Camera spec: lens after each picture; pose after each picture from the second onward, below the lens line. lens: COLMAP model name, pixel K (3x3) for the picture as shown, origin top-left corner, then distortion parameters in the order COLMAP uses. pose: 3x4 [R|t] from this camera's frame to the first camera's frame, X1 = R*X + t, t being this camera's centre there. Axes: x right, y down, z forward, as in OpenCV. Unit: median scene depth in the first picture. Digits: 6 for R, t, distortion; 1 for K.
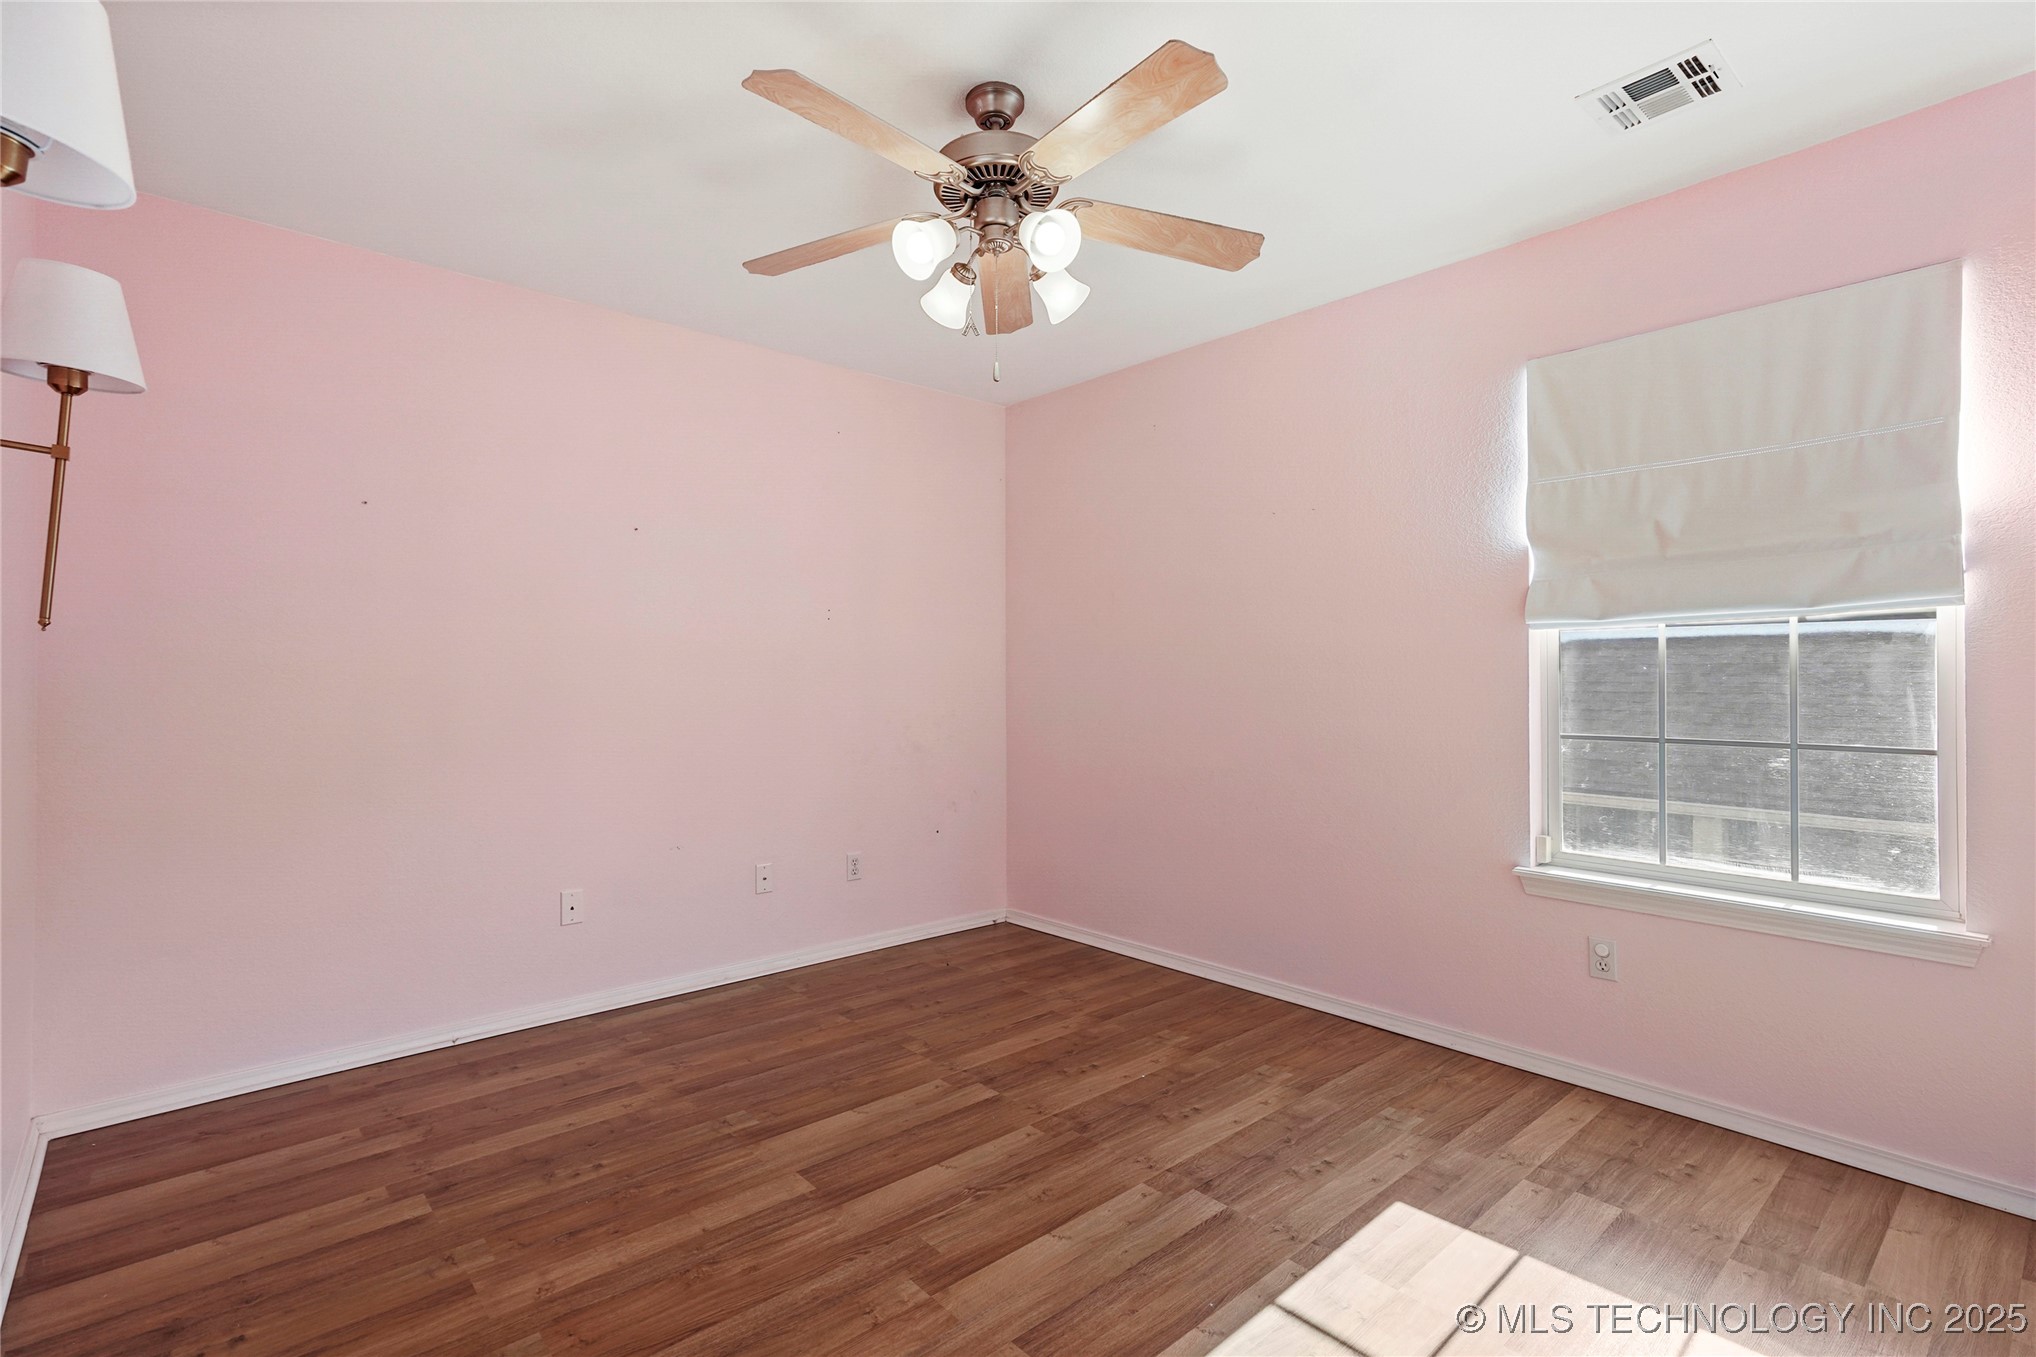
lens RADIAL K [[959.4, 0, 1010.3], [0, 959.4, 677.6], [0, 0, 1]] dist [0.004578, 0.003483]
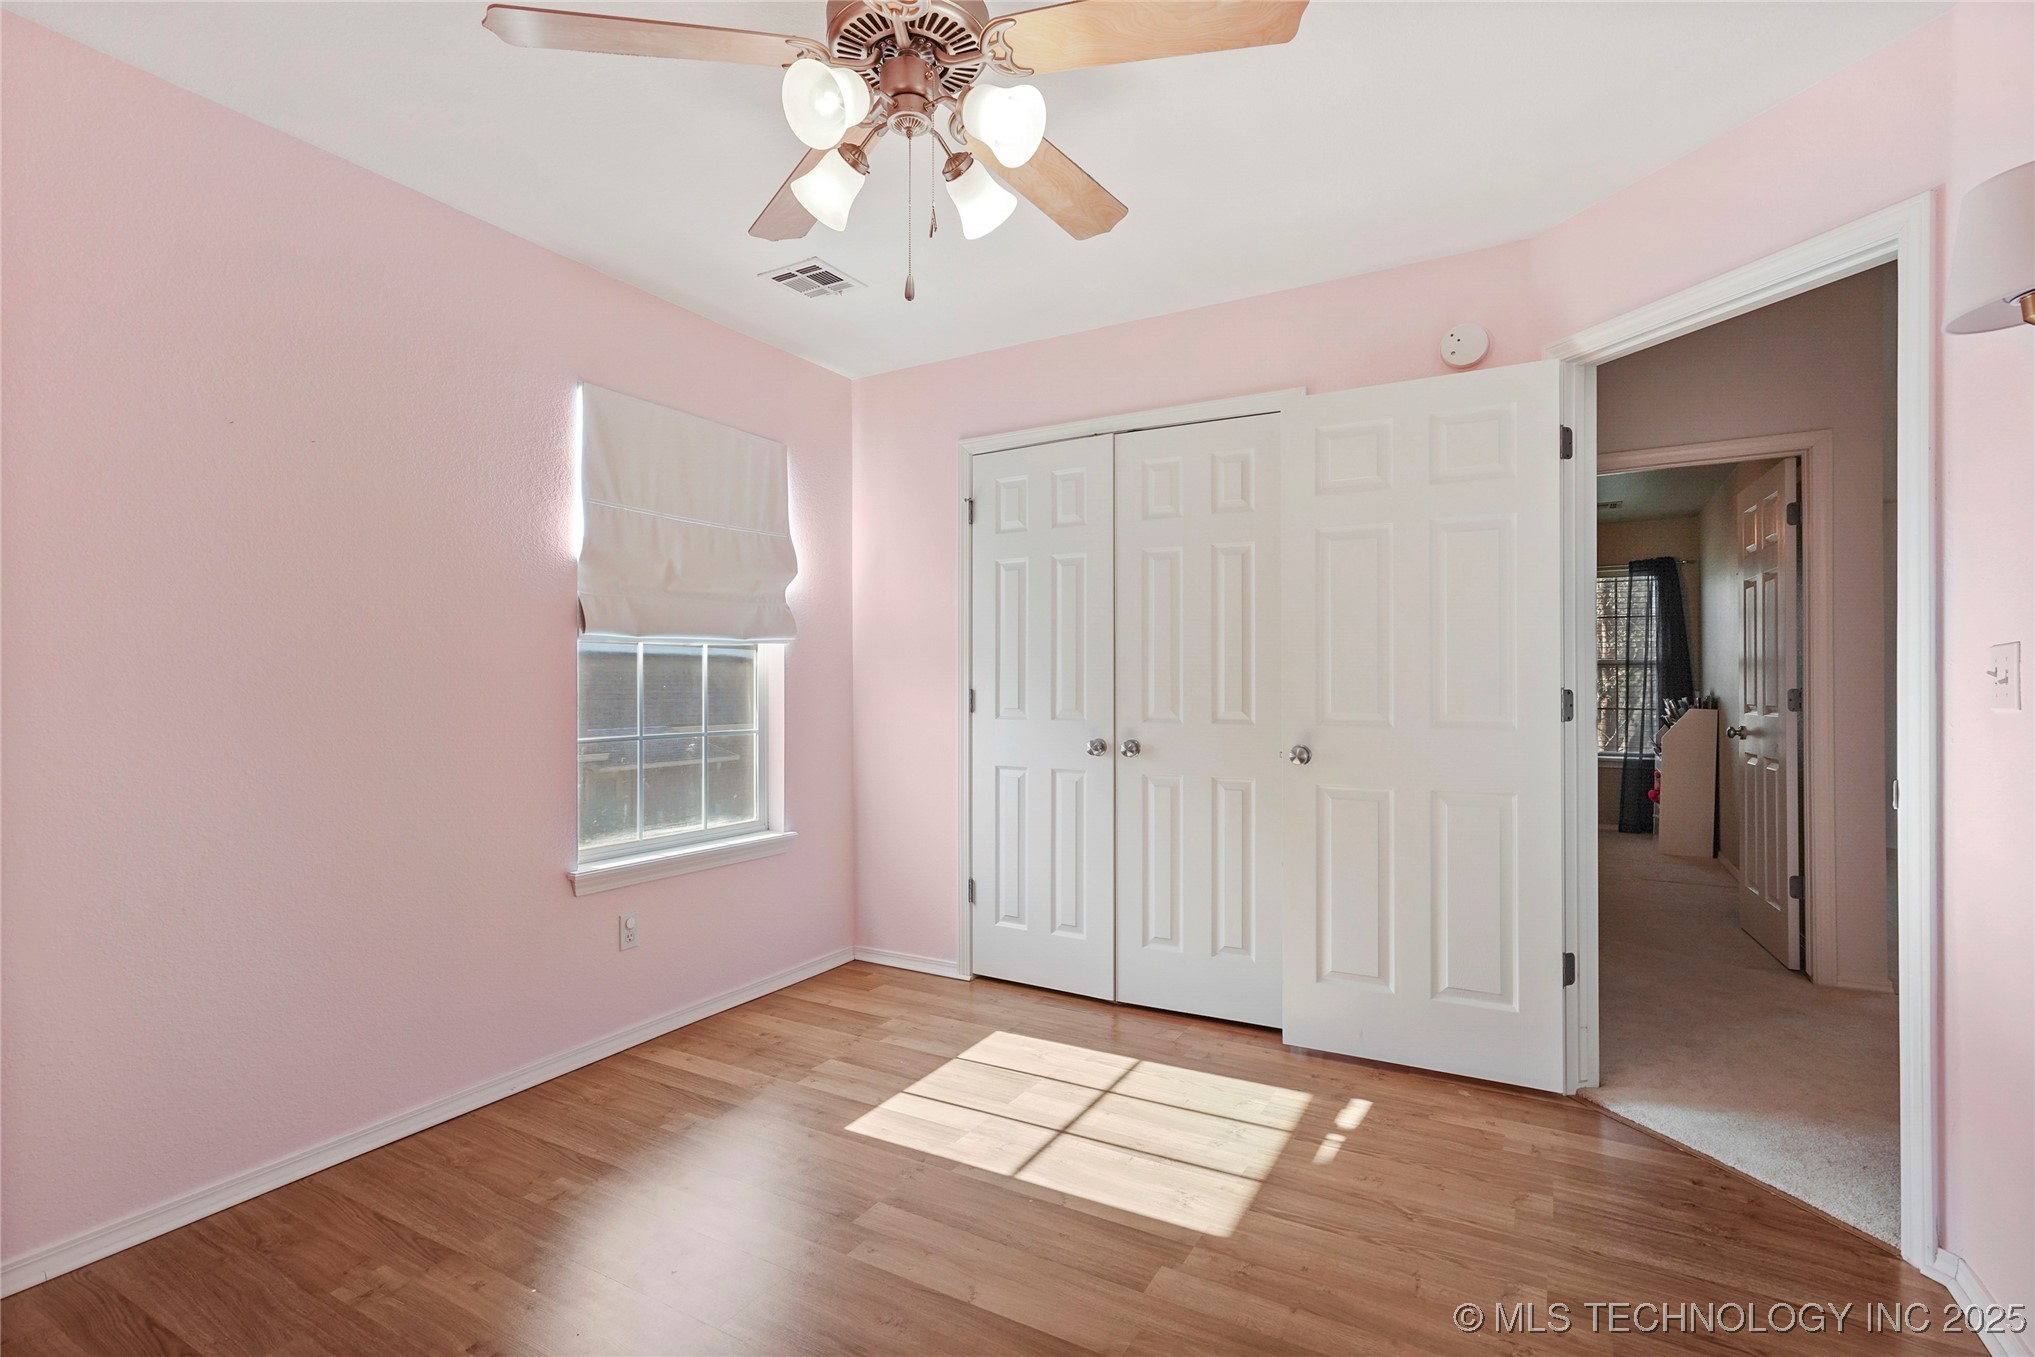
lens RADIAL K [[958.9, 0, 1008.0], [0, 958.9, 681.0], [0, 0, 1]] dist [0.004578, 0.003483]
pose [[-0.324943, 0.007370, 0.945705, -0.673866], [0.004922, 0.999969, -0.006102, 0.003609], [-0.945721, 0.002671, -0.324969, 1.029659]]
